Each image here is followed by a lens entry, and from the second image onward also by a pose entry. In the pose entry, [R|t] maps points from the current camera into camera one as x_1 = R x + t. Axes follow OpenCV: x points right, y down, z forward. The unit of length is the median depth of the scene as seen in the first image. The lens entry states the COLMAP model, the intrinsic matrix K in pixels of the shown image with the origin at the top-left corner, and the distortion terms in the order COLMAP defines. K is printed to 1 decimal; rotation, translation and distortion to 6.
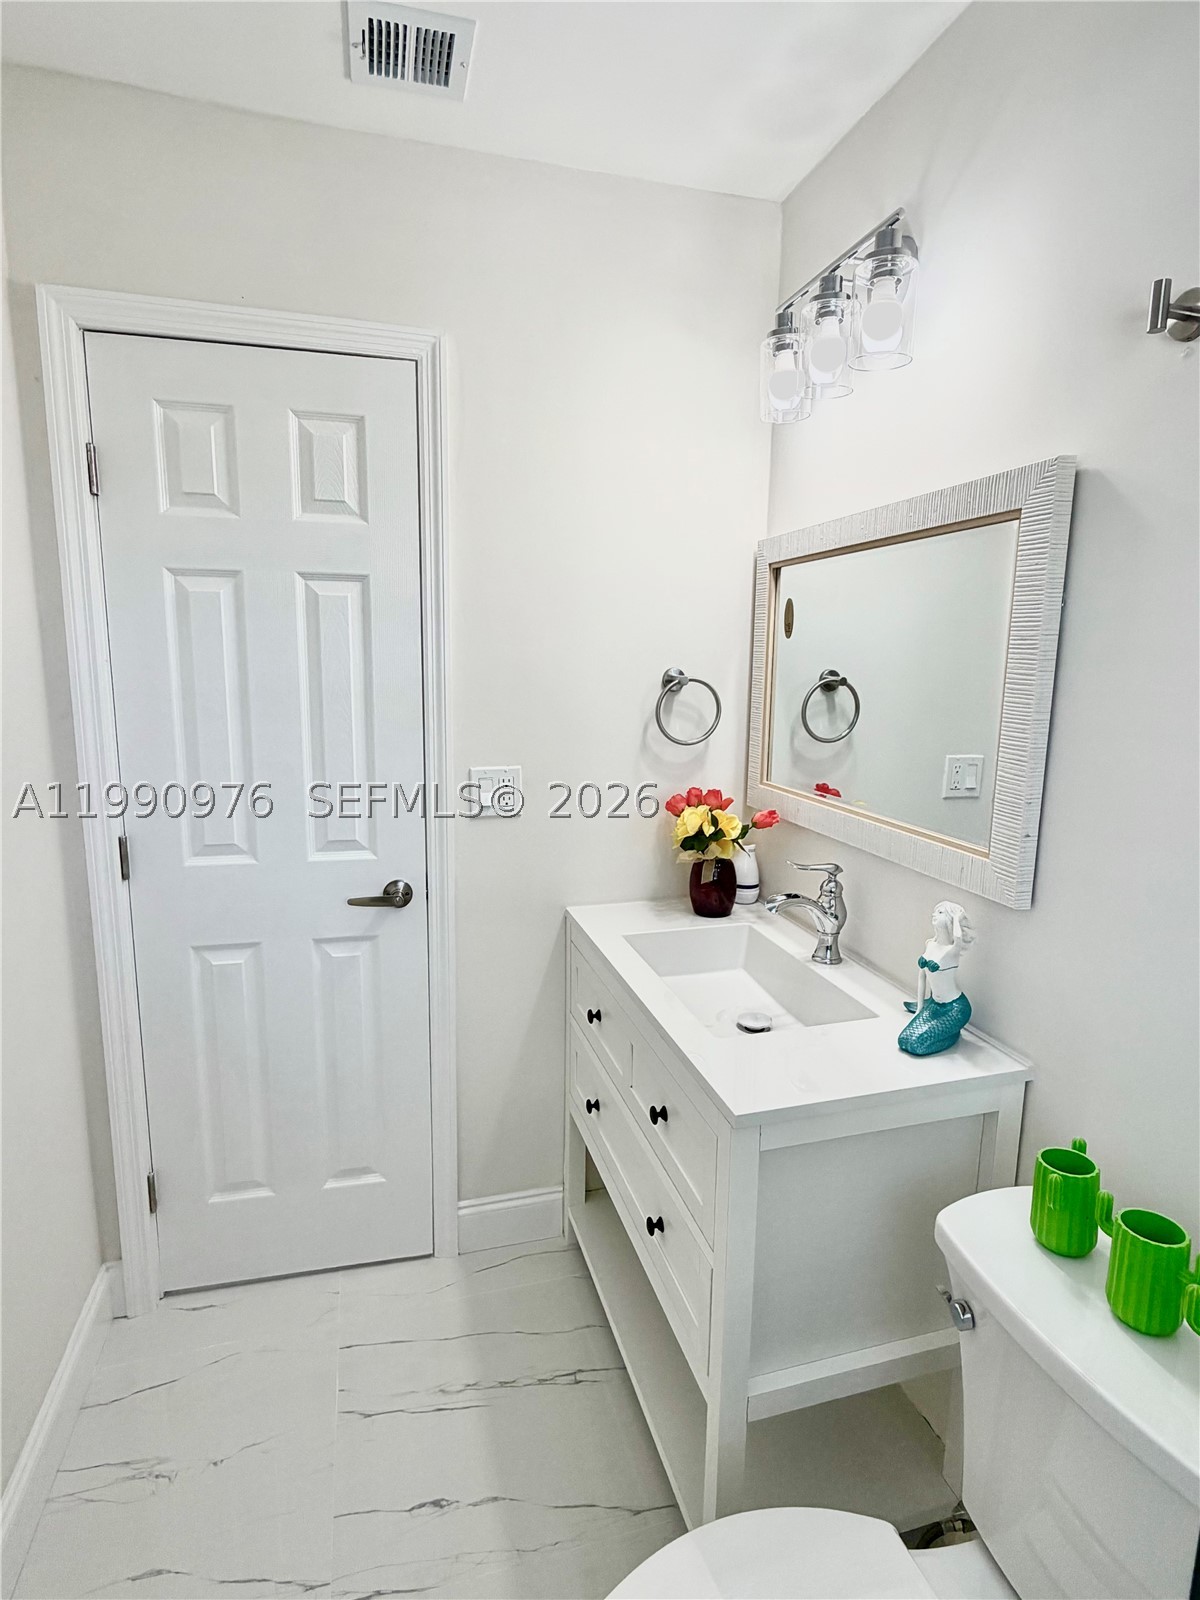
lens RADIAL K [[833.6, 0, 600.0], [0, 833.6, 800.0], [0, 0, 1]] dist [0.000984, 0.000384]
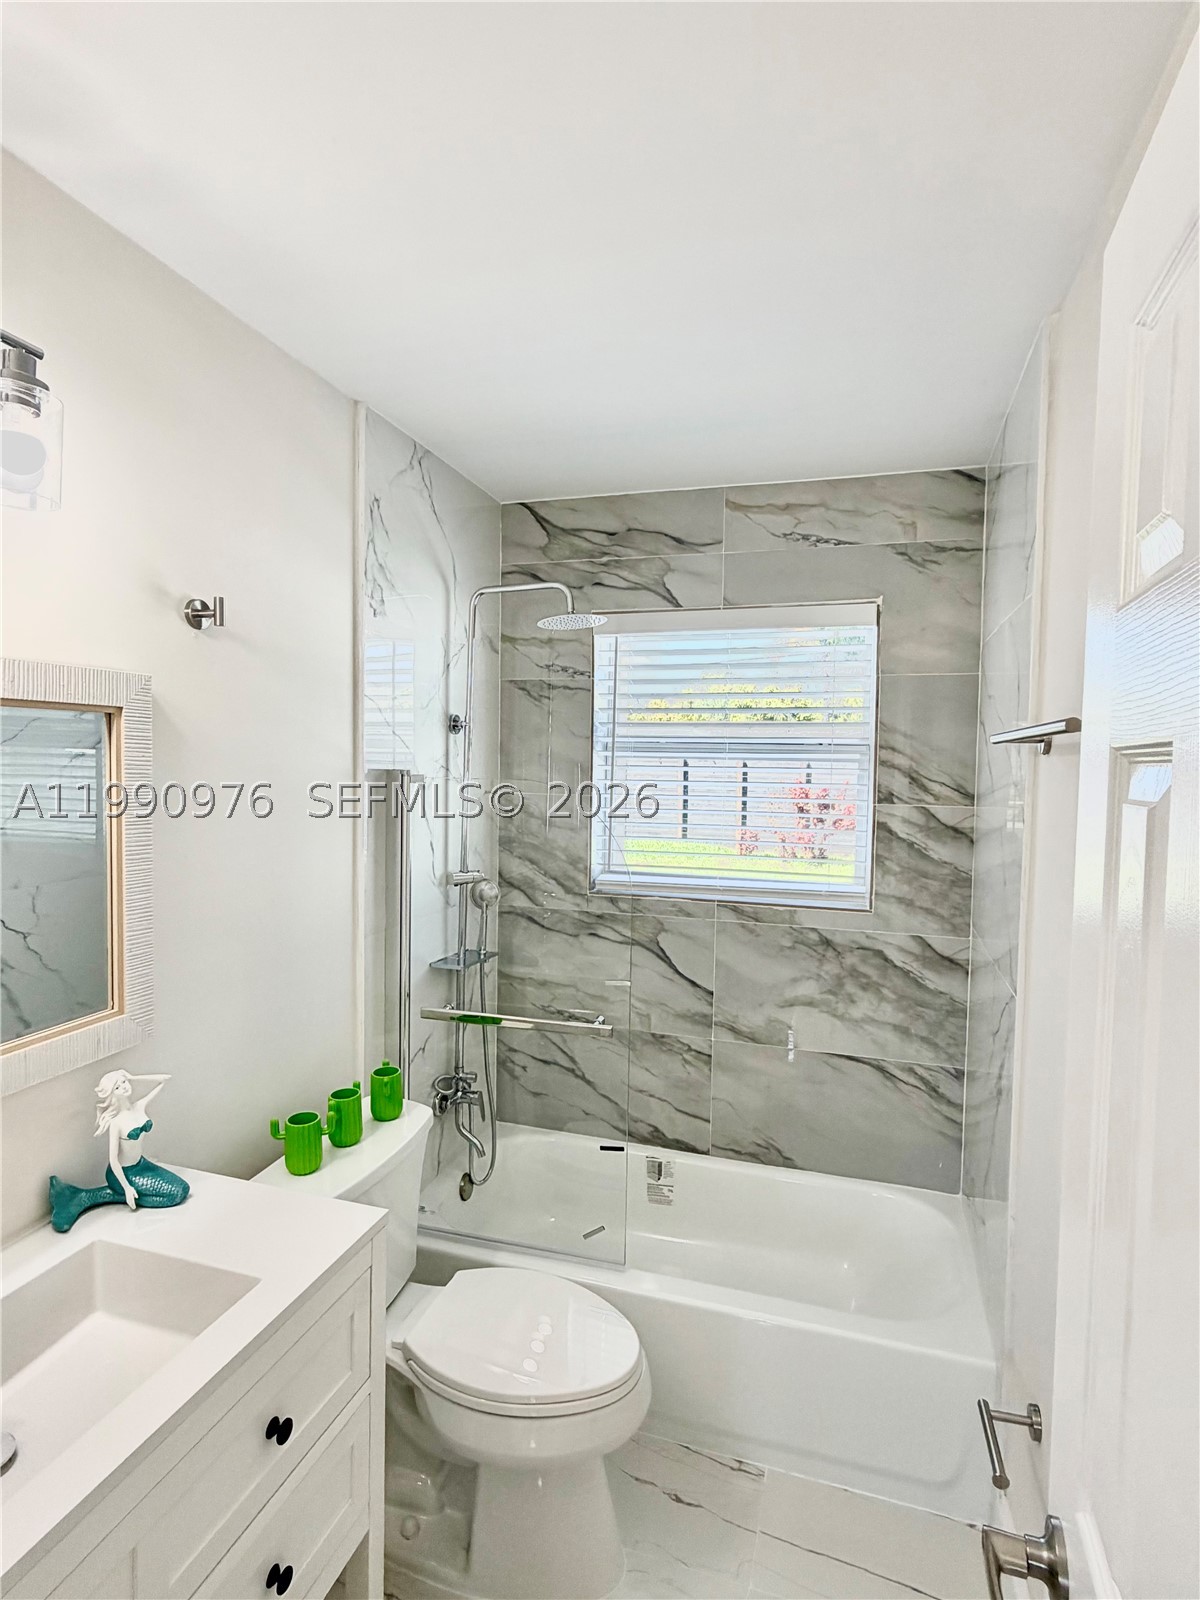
lens RADIAL K [[846.2, 0, 600.0], [0, 846.2, 800.0], [0, 0, 1]] dist [-0.005260, -0.000788]
pose [[-0.838357, -0.057077, 0.542125, -0.439066], [0.064581, 0.977100, 0.202743, -0.261744], [-0.541282, 0.204983, -0.815473, 1.021708]]
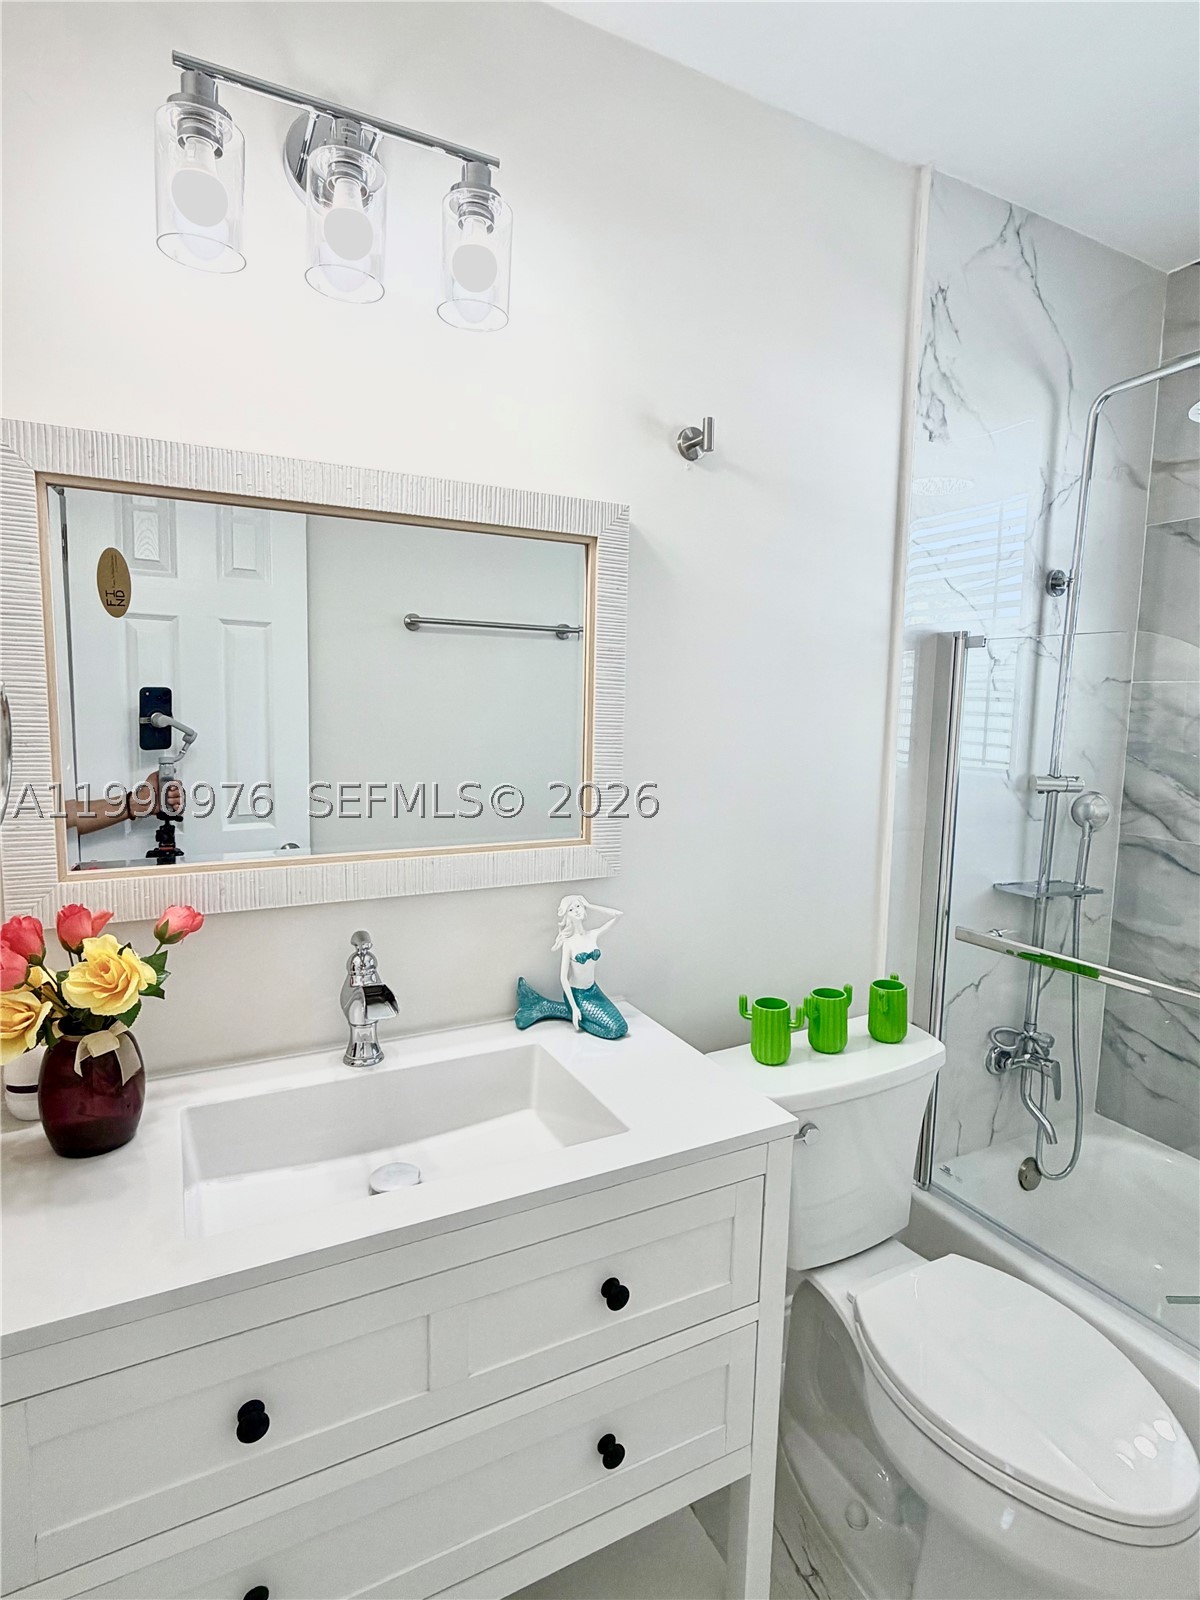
lens RADIAL K [[833.6, 0, 600.0], [0, 833.6, 800.0], [0, 0, 1]] dist [0.000984, 0.000384]
pose [[-0.199088, -0.130254, 0.971287, -0.423242], [0.144808, 0.976337, 0.160613, -0.113672], [-0.969224, 0.172626, -0.175515, 0.798974]]
